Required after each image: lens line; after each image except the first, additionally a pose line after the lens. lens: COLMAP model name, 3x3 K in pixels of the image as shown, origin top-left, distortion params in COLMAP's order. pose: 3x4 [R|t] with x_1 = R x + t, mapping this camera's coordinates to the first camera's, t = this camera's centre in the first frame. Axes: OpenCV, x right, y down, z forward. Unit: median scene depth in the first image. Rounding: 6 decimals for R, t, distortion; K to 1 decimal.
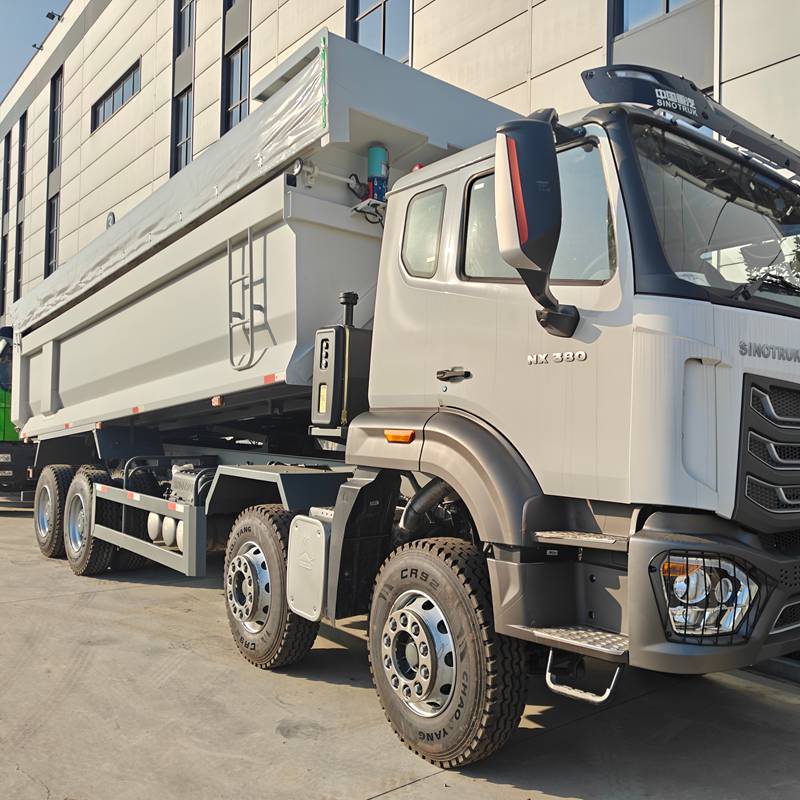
lens RADIAL K [[756.0, 0, 456.2], [0, 756.0, 399.8], [0, 0, 1]] dist [0.002988, -0.005085]
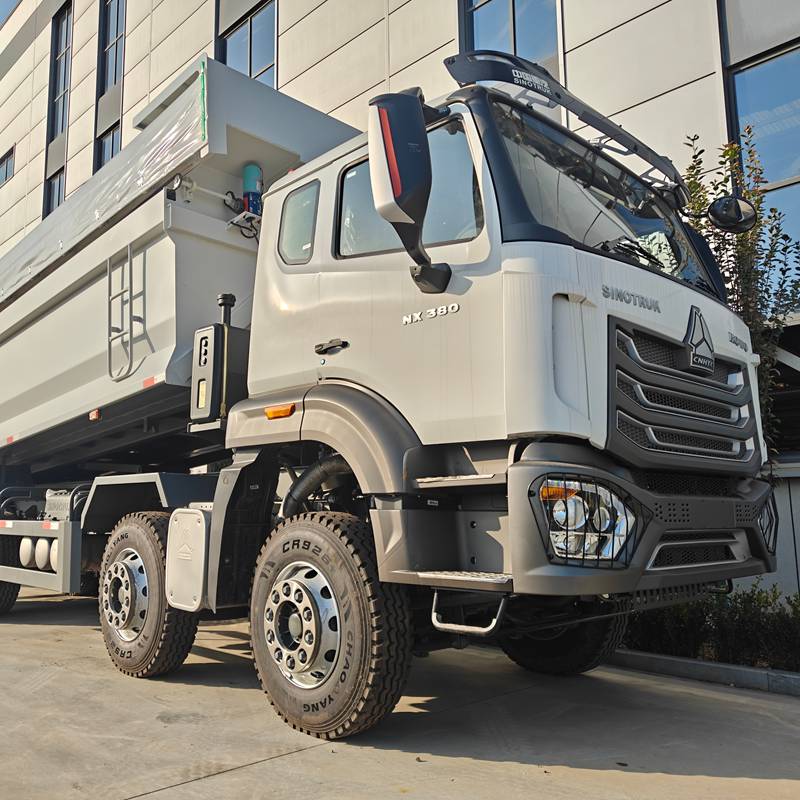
lens RADIAL K [[760.7, 0, 334.5], [0, 760.7, 413.2], [0, 0, 1]] dist [0.005514, -0.013609]
pose [[0.999600, -0.018101, 0.021752, -0.023871], [0.020514, 0.992996, -0.116353, 0.179421], [-0.019493, 0.116753, 0.992970, -0.030688]]
